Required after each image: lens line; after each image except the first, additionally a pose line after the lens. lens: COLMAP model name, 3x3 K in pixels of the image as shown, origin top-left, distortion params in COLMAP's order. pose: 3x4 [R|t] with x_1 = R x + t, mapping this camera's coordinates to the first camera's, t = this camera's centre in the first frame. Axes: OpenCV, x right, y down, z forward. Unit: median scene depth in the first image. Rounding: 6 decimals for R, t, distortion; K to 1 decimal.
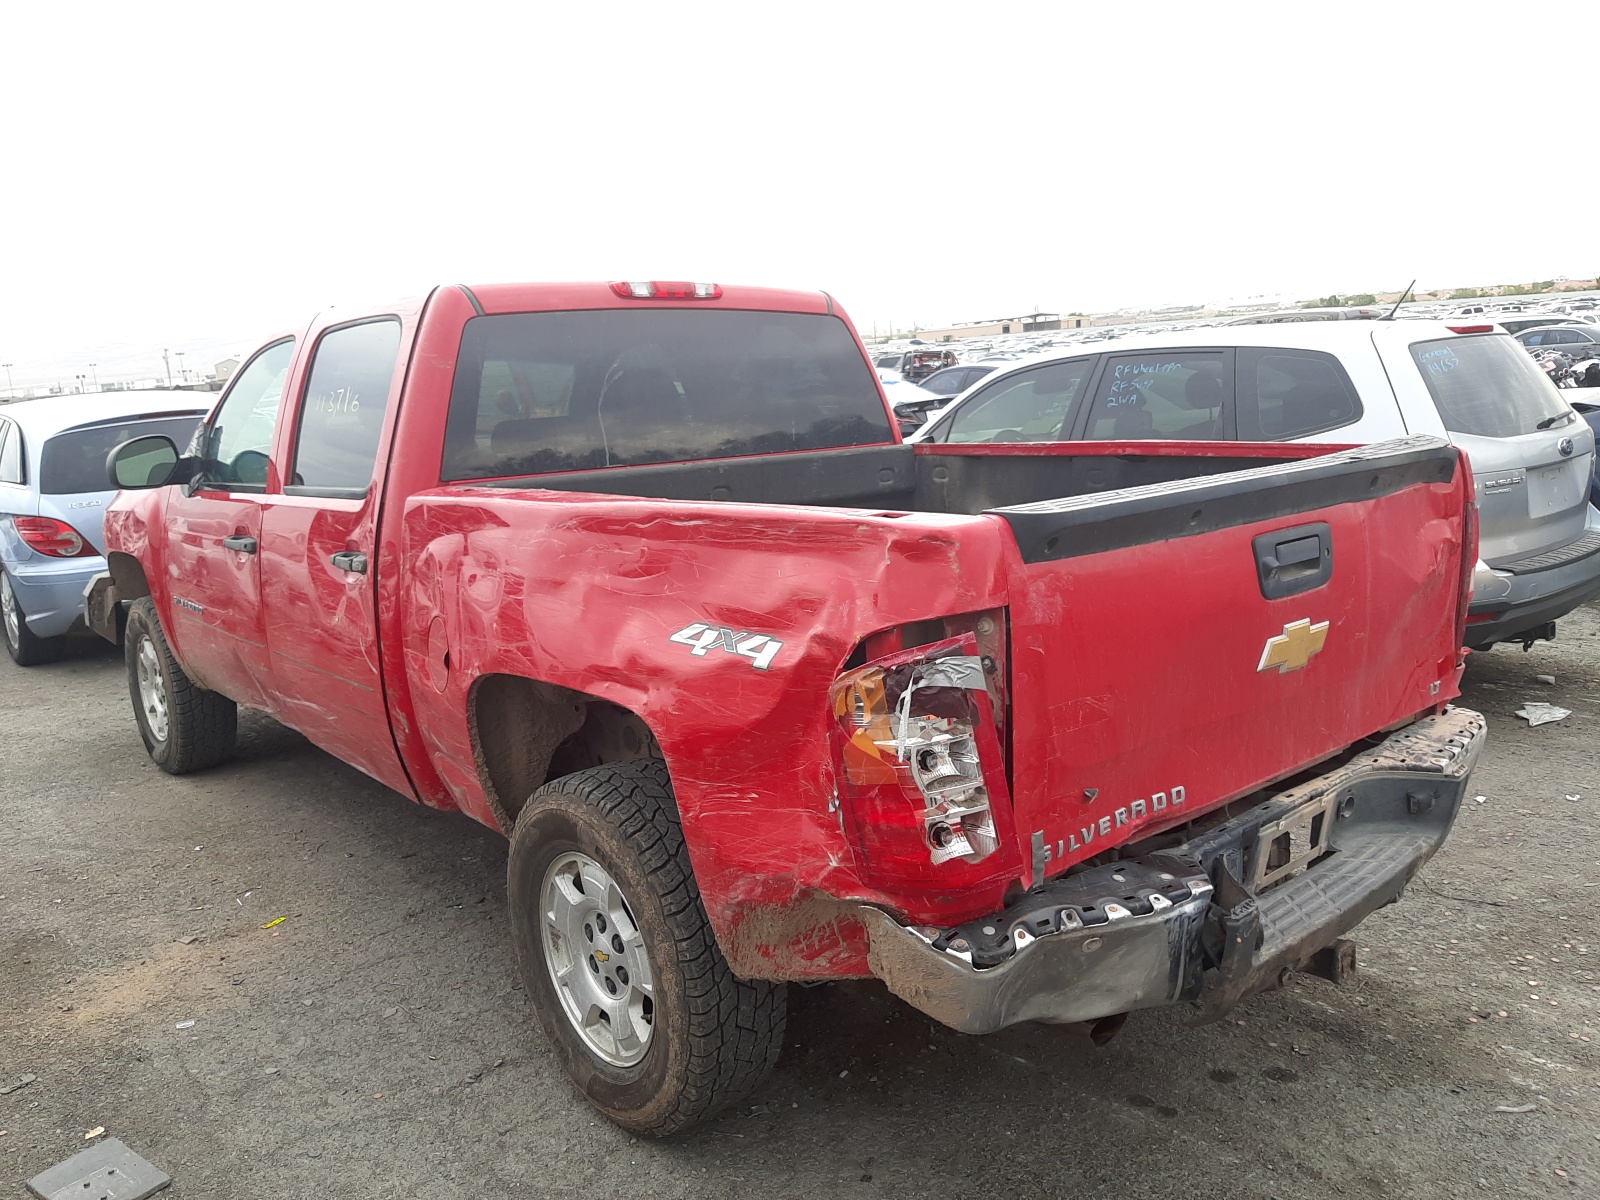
lens RADIAL K [[1257.9, 0, 818.3], [0, 1257.9, 607.6], [0, 0, 1]] dist [0.051452, -0.125678]
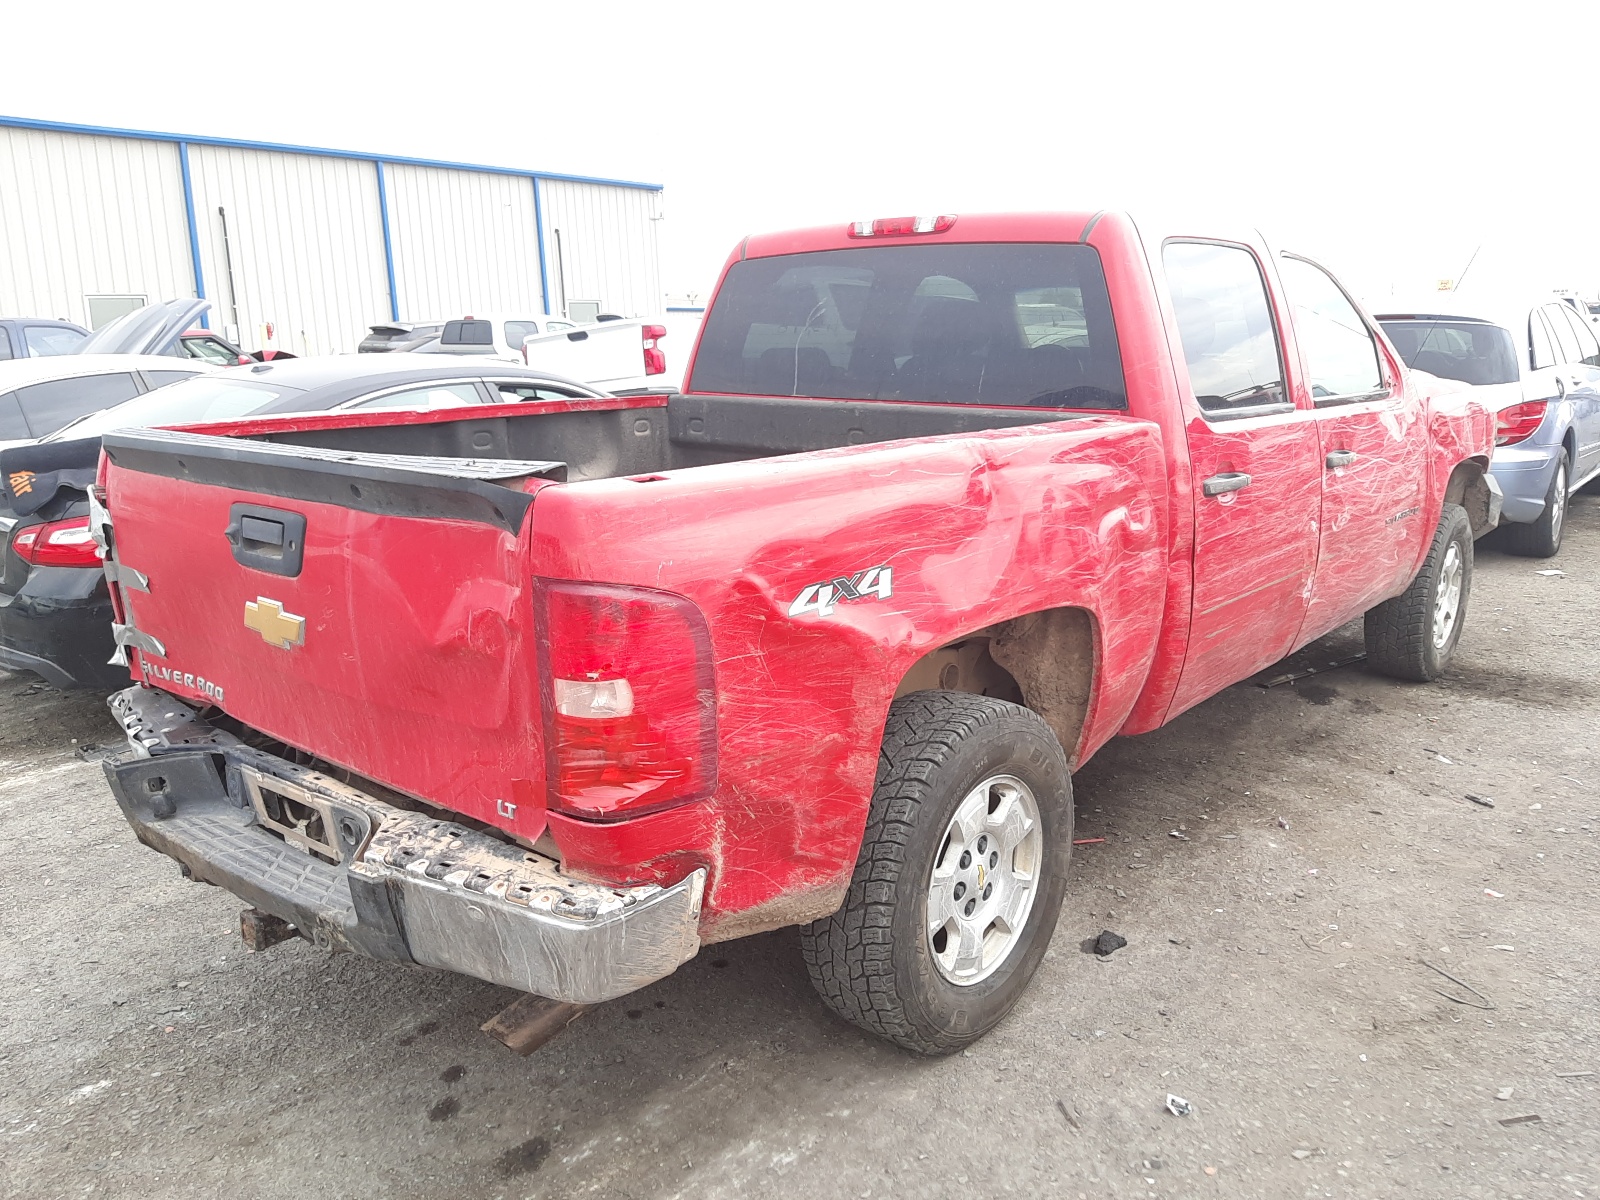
lens RADIAL K [[1257.9, 0, 818.3], [0, 1257.9, 607.6], [0, 0, 1]] dist [0.051452, -0.125678]
pose [[0.160007, 0.270052, -0.949458, 1.247437], [-0.176173, 0.954220, 0.241717, -0.269606], [0.971268, 0.128592, 0.200258, 1.078671]]
